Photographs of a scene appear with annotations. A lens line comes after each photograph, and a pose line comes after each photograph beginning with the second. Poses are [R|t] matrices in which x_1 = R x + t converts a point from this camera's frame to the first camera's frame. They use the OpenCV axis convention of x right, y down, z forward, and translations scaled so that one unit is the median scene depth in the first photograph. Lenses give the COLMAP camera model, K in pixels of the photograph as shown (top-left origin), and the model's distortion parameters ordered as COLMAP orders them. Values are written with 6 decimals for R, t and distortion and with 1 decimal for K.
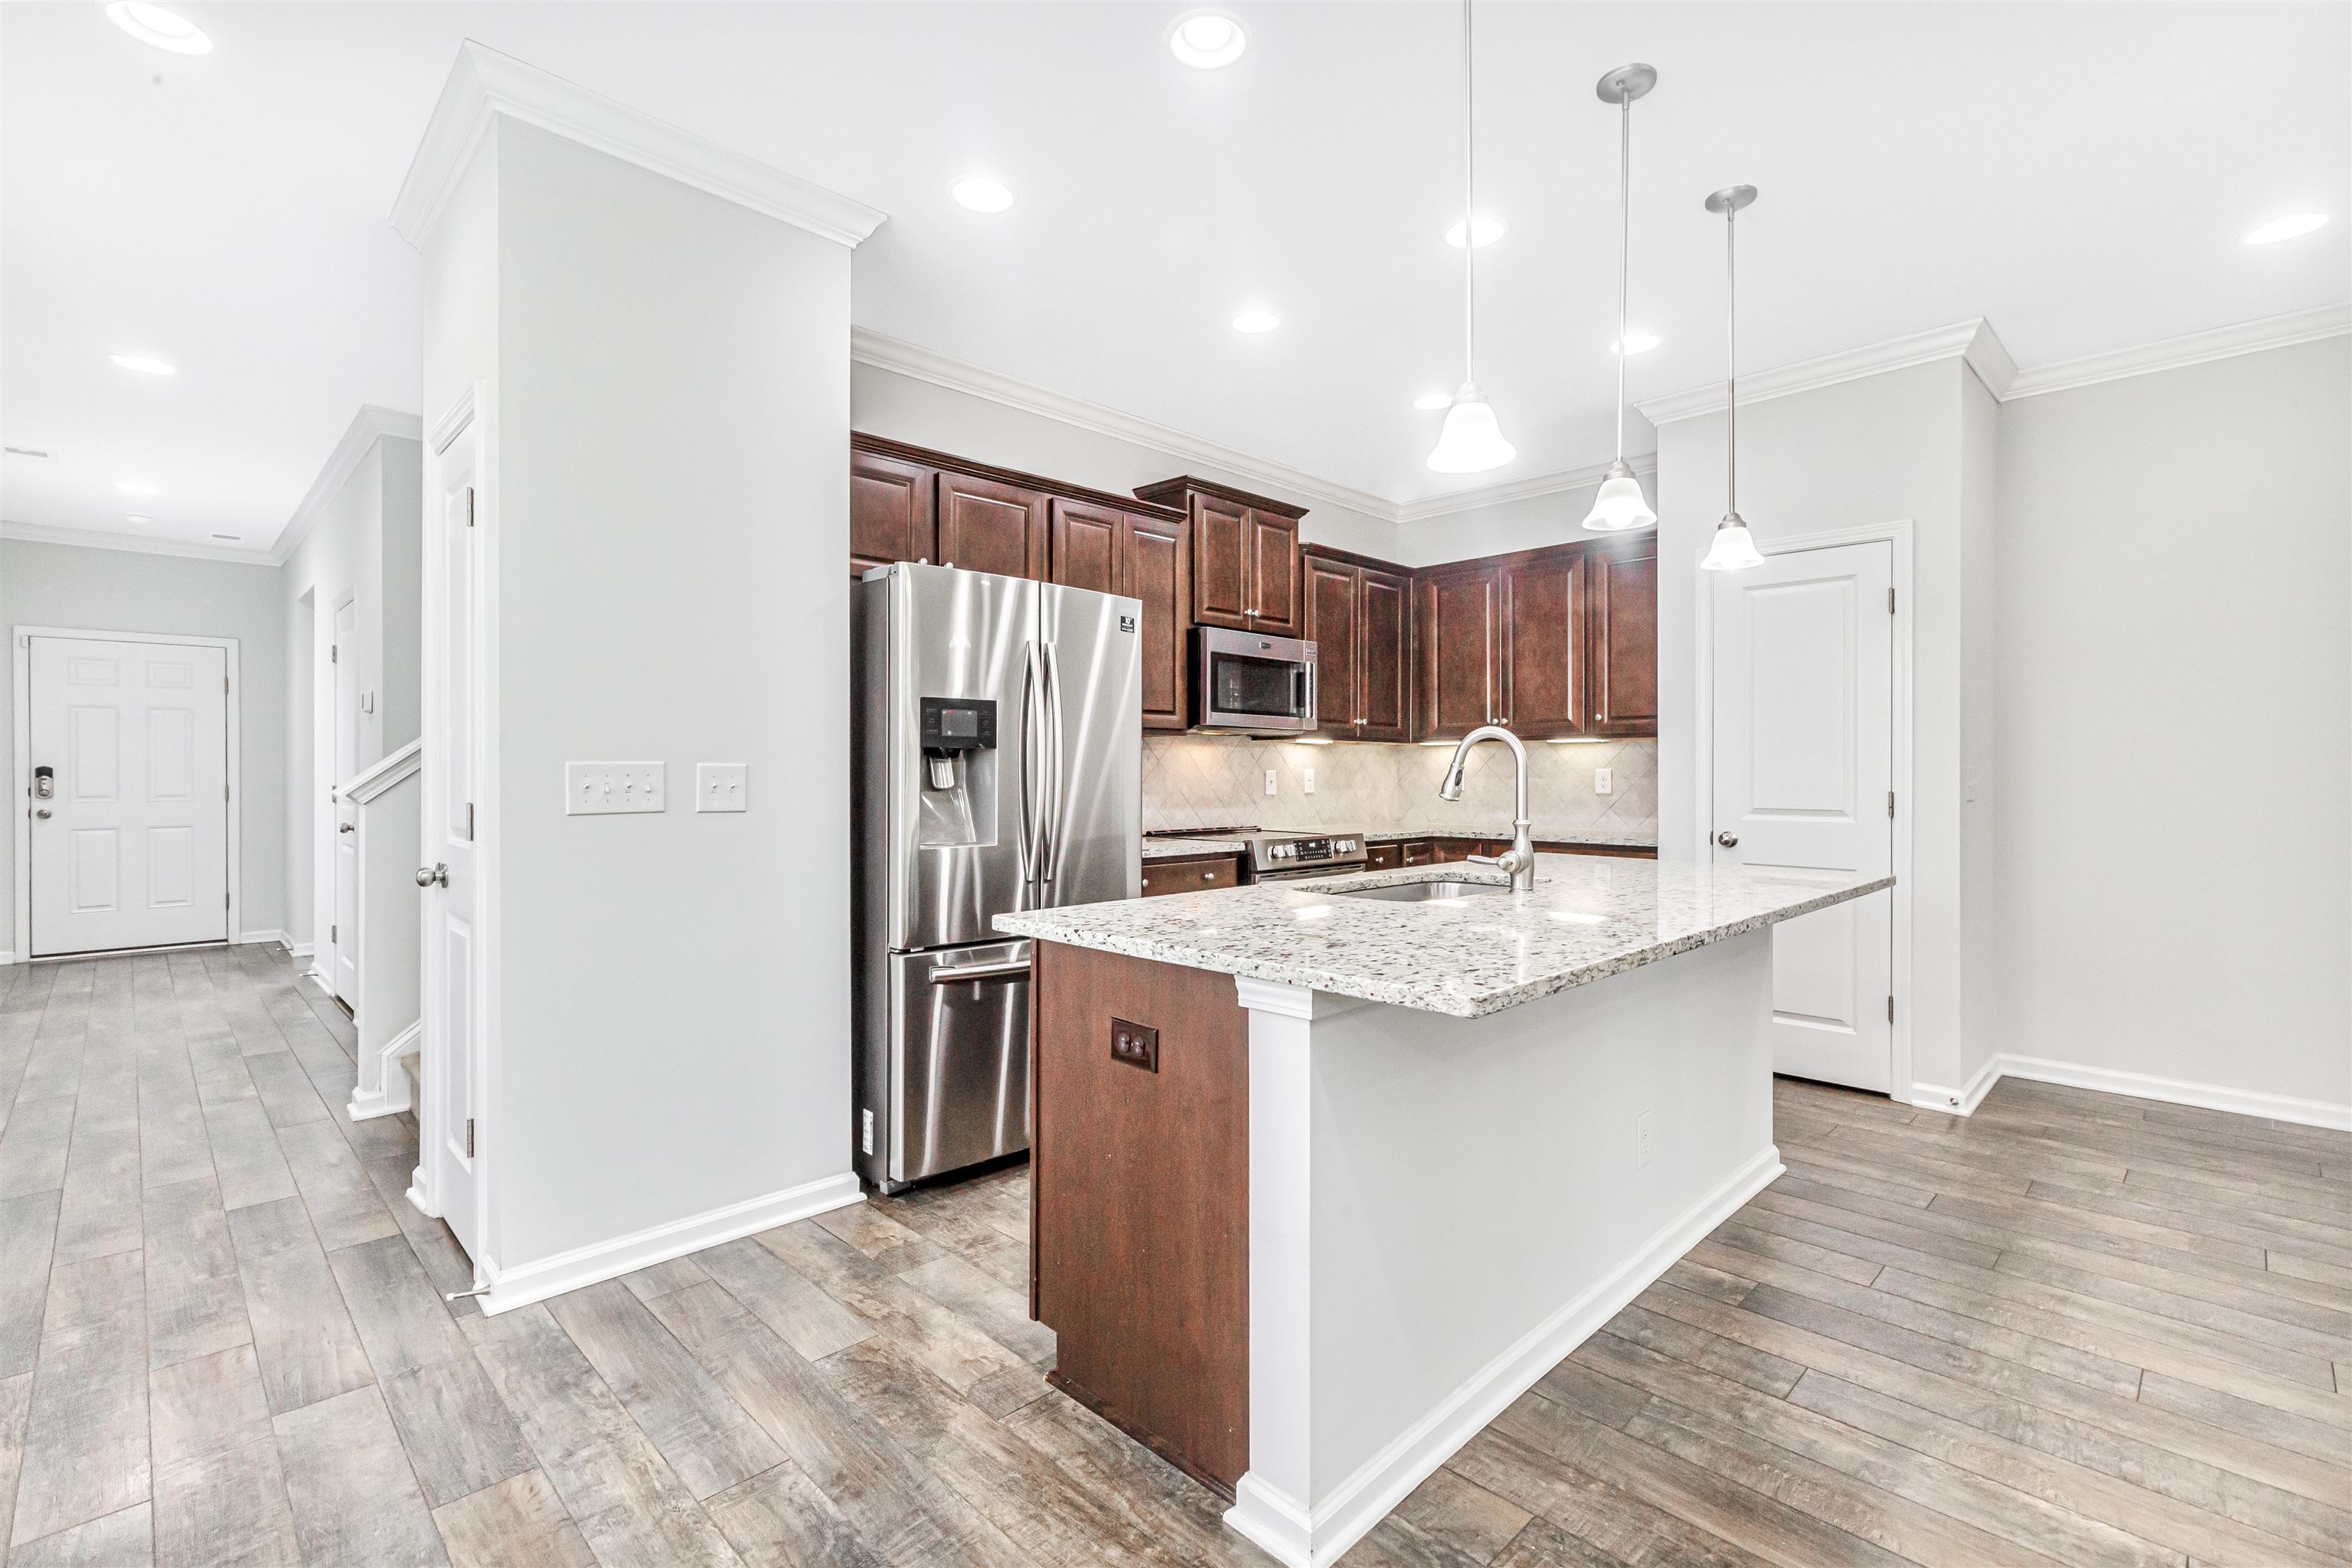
lens RADIAL K [[1055.6, 0, 1180.2], [0, 1055.6, 775.7], [0, 0, 1]] dist [0.003703, 0.001693]
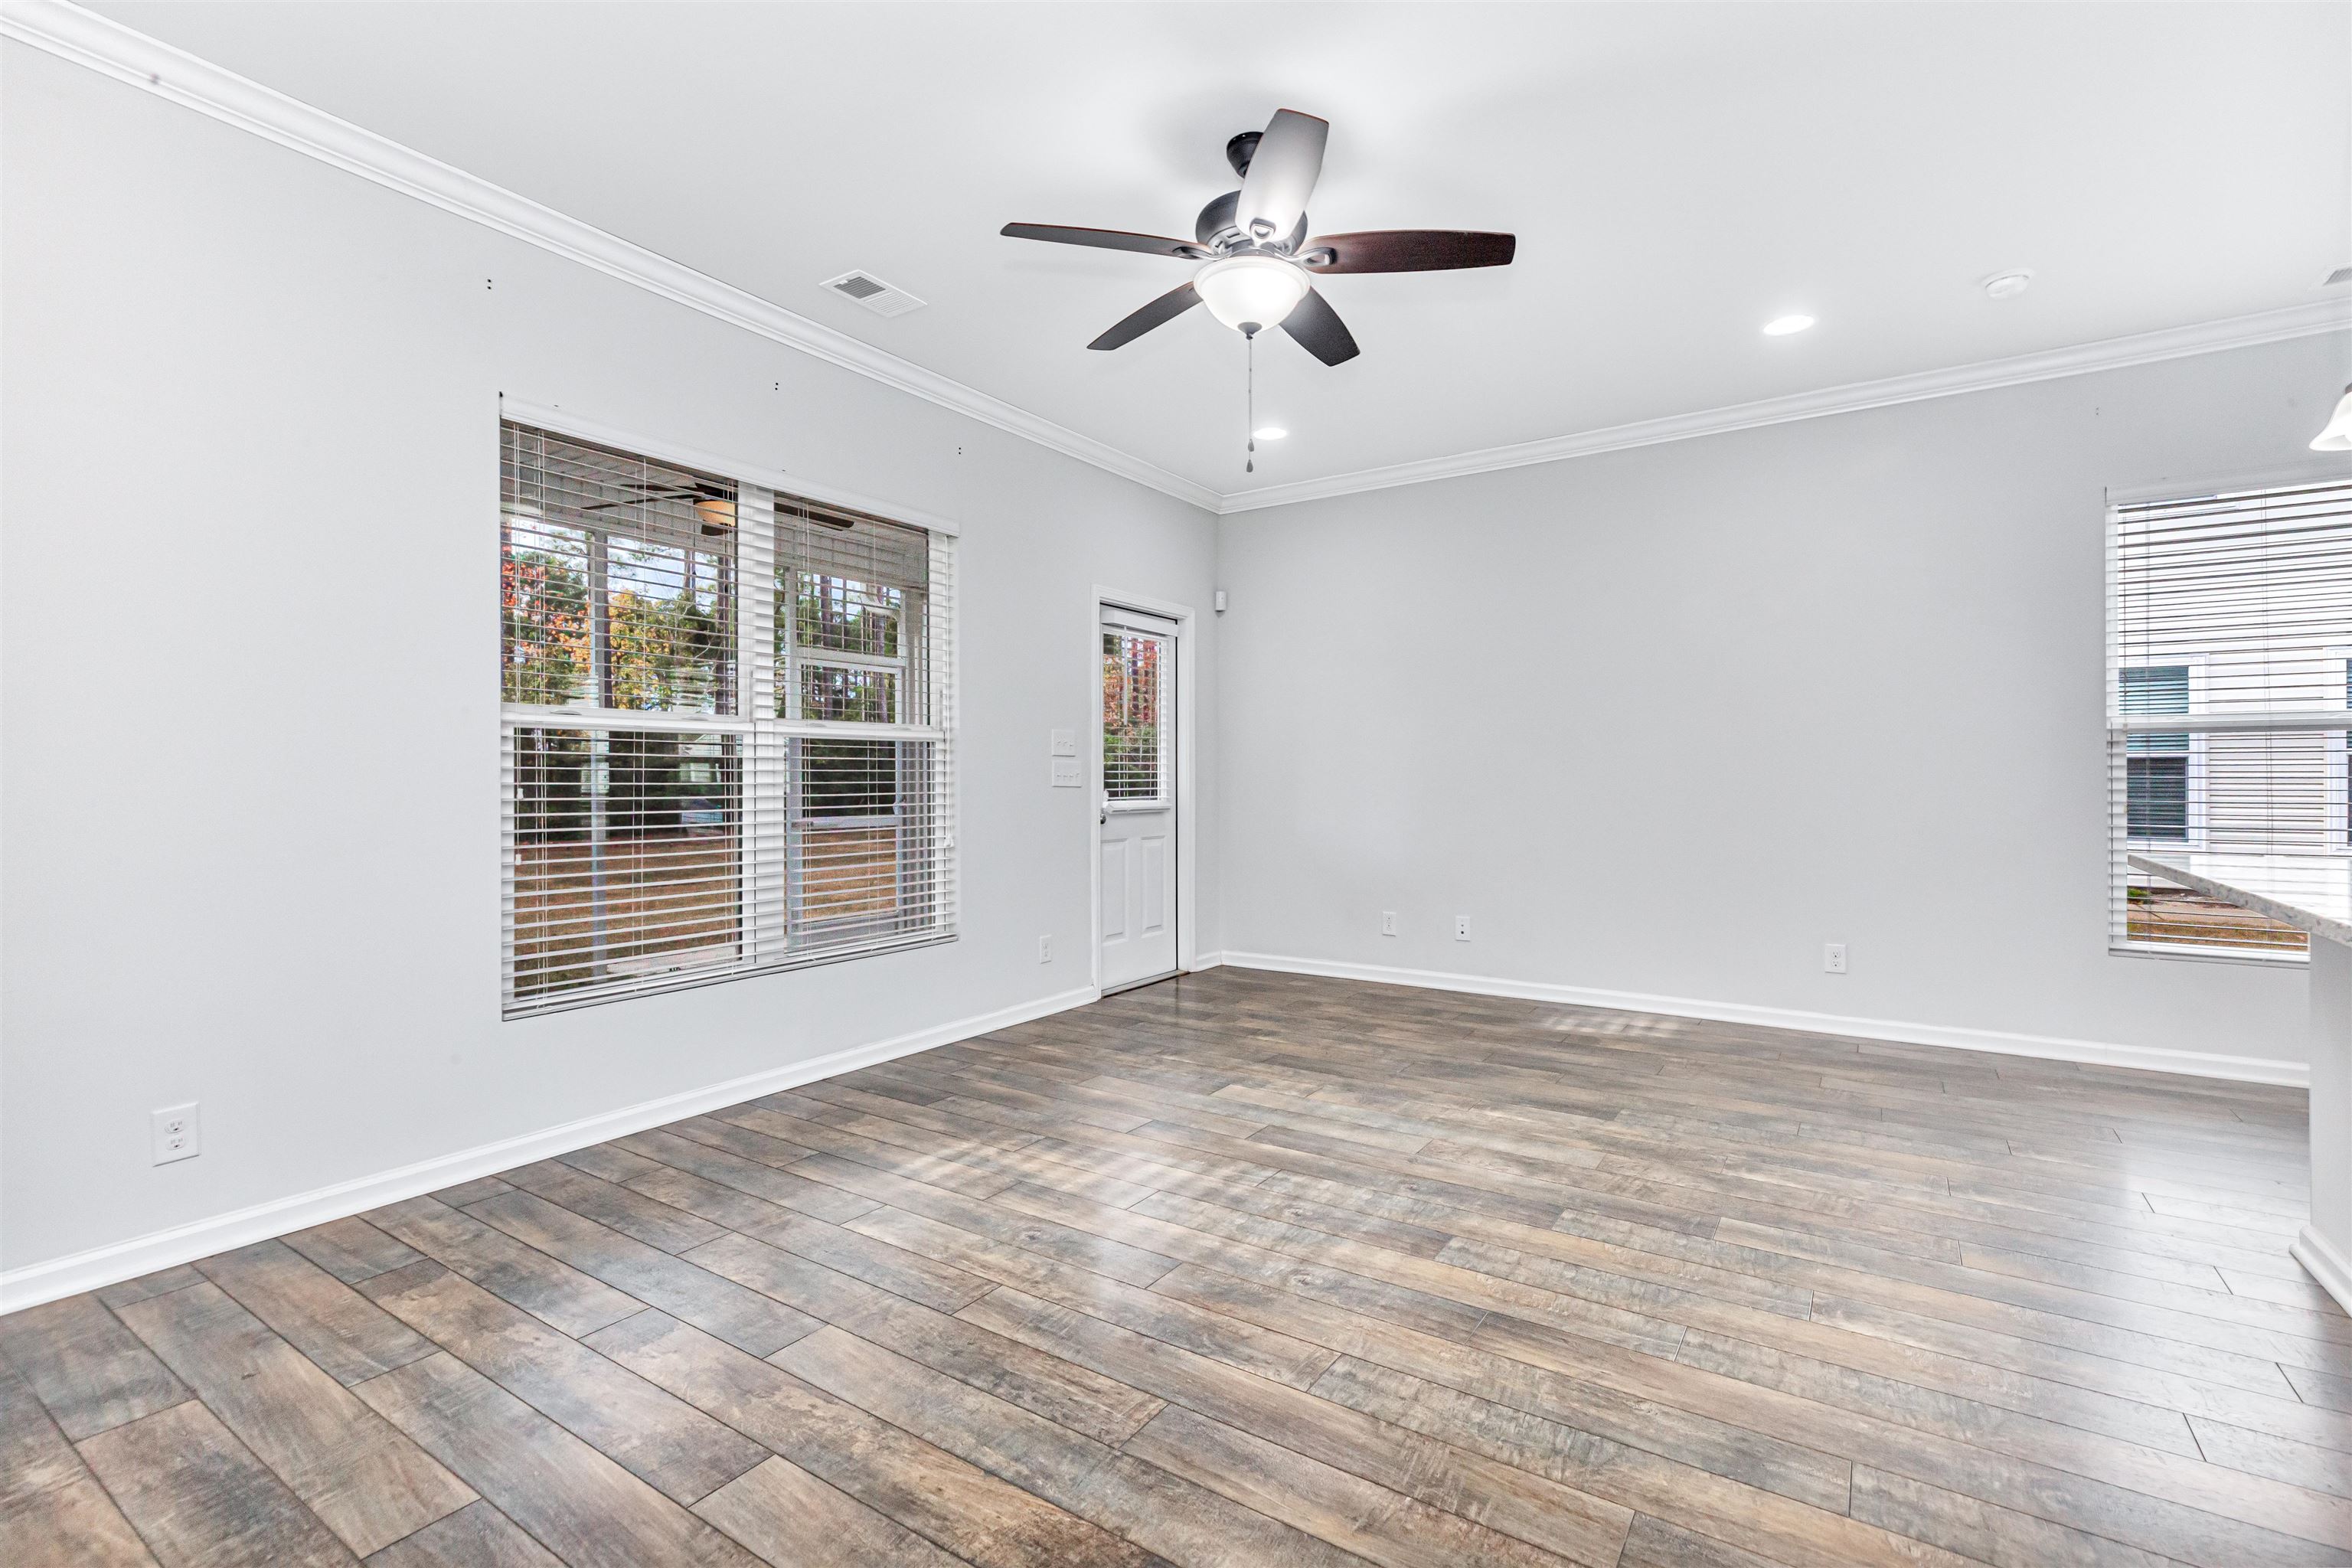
lens RADIAL K [[1055.6, 0, 1172.1], [0, 1055.6, 786.9], [0, 0, 1]] dist [0.003703, 0.001693]
pose [[-0.980650, 0.004930, -0.195707, 0.941103], [0.002392, 0.999910, 0.013200, 0.023220], [0.195755, 0.012477, -0.980574, 1.012523]]
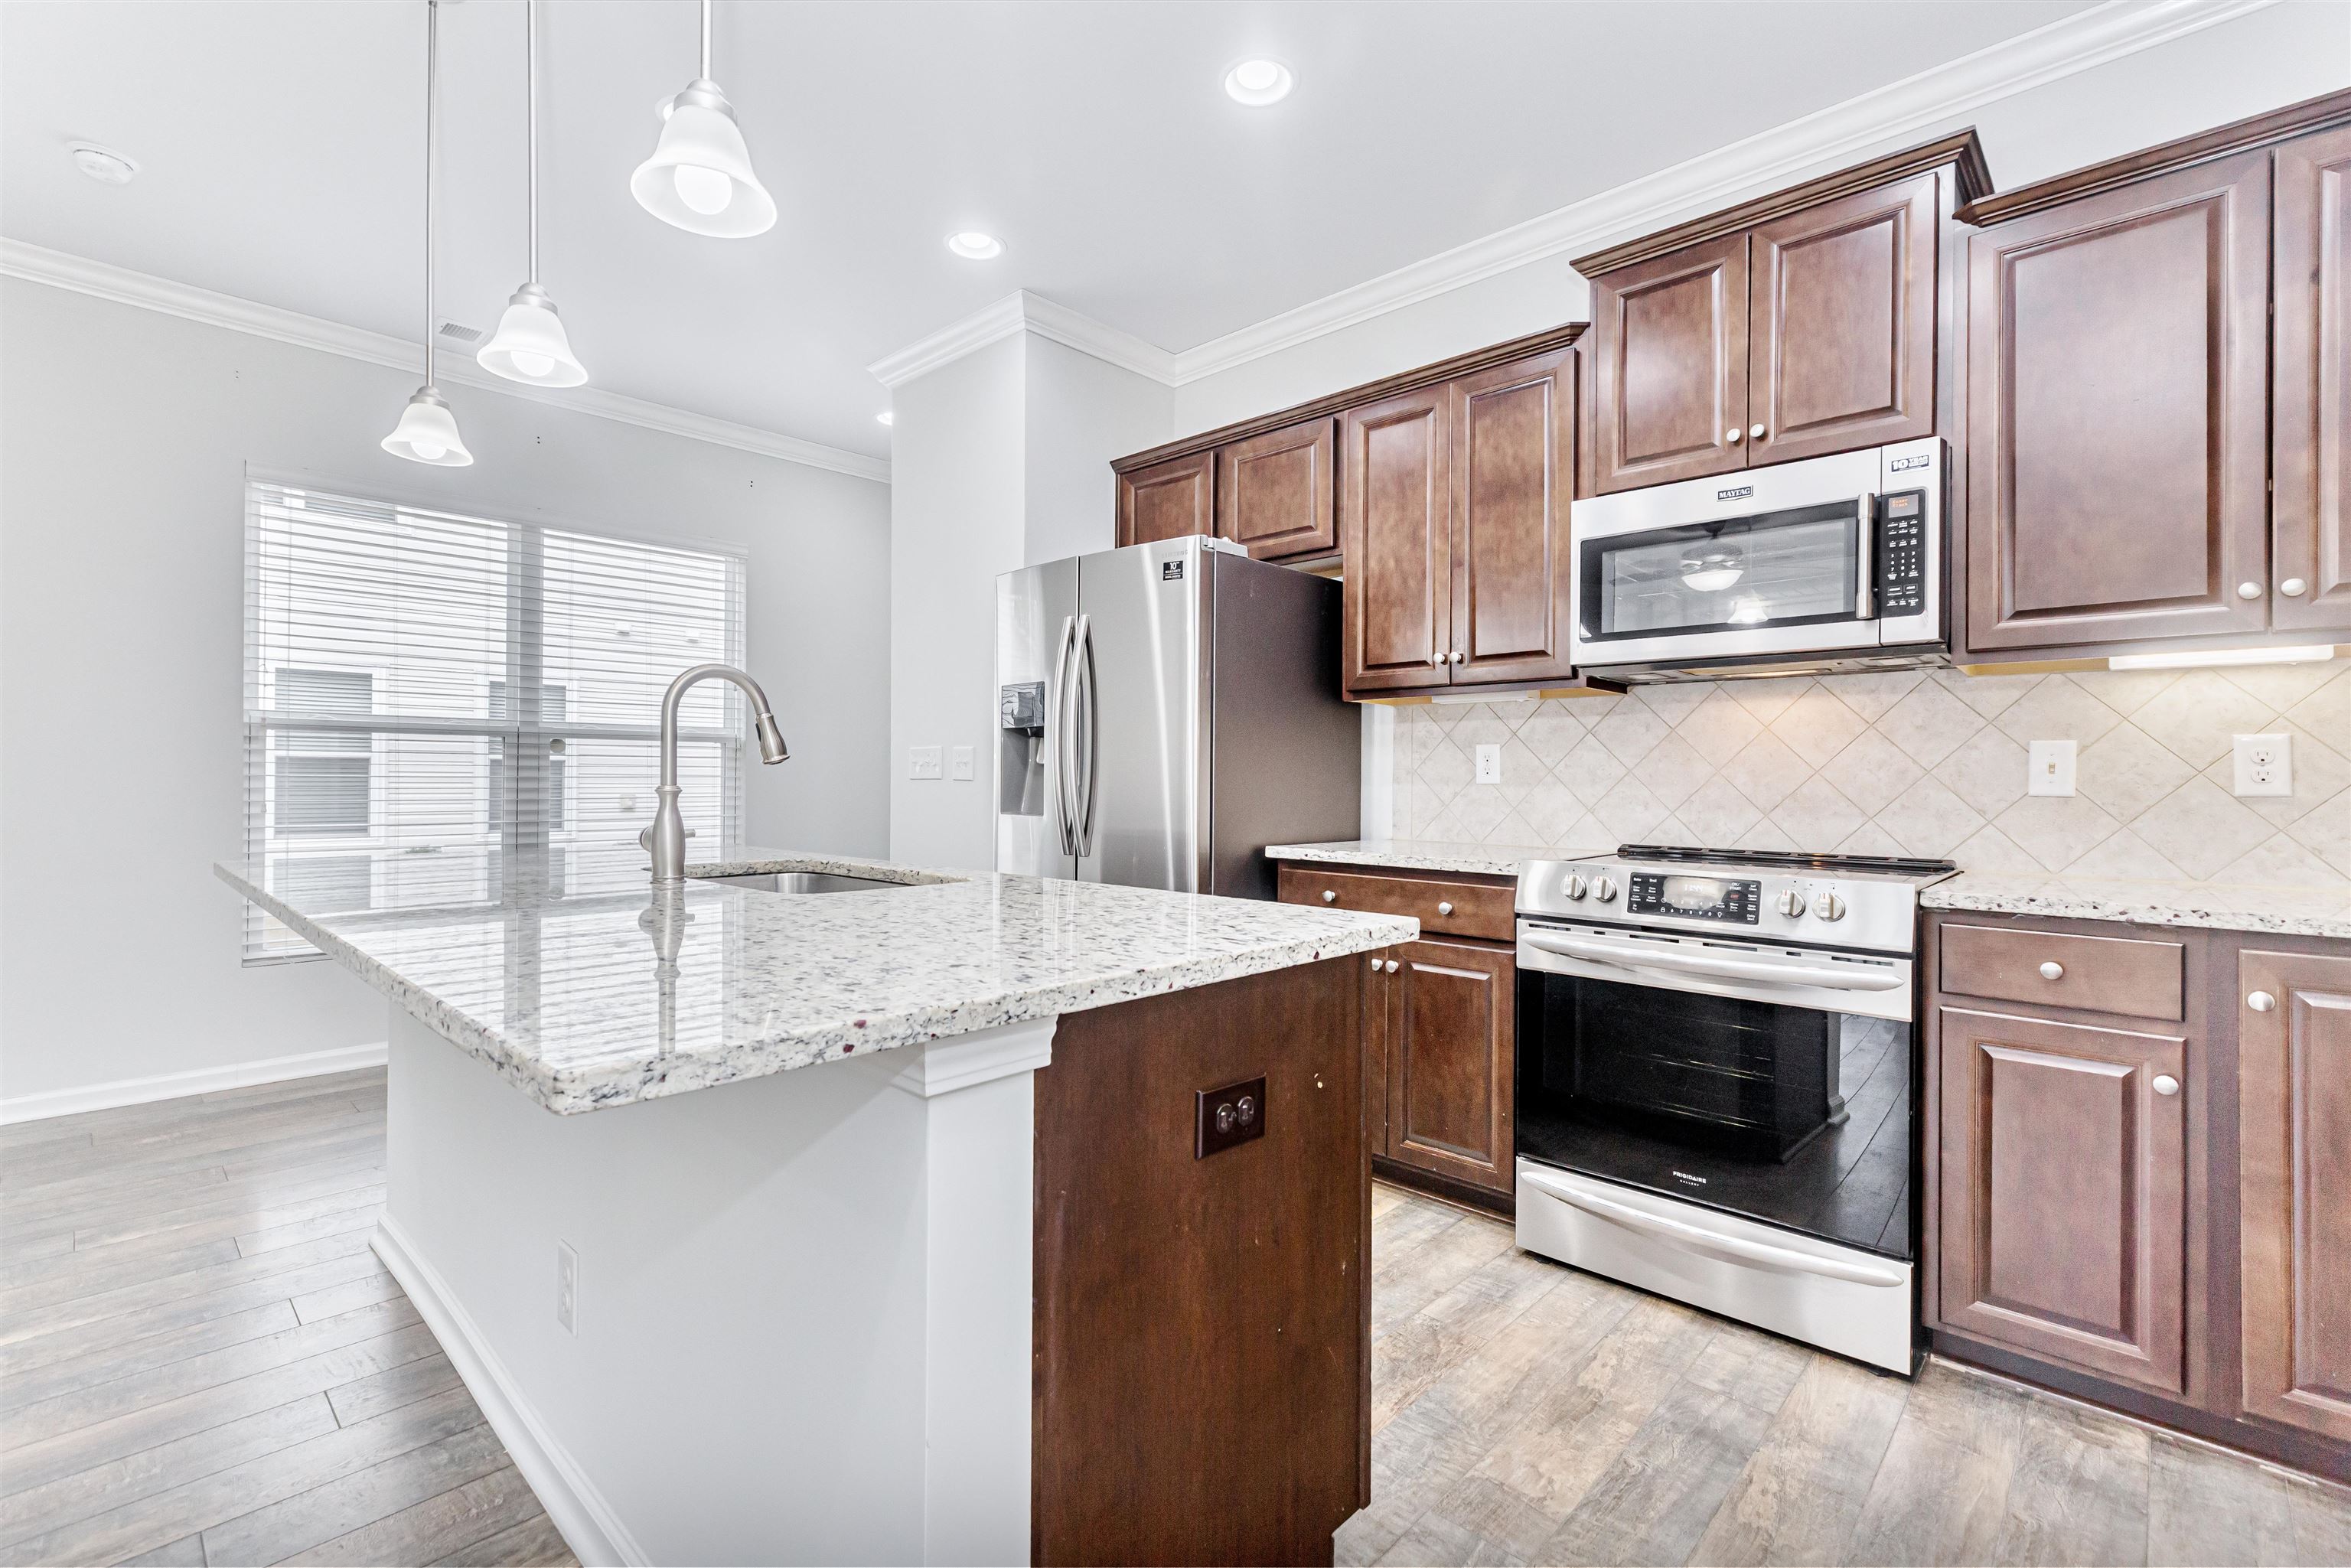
lens RADIAL K [[1055.1, 0, 1177.9], [0, 1055.1, 774.3], [0, 0, 1]] dist [0.003703, 0.001693]
pose [[0.032016, -0.004444, -0.999477, 0.798625], [-0.011826, 0.999918, -0.004825, 0.024331], [0.999417, 0.011974, 0.031961, 0.984023]]
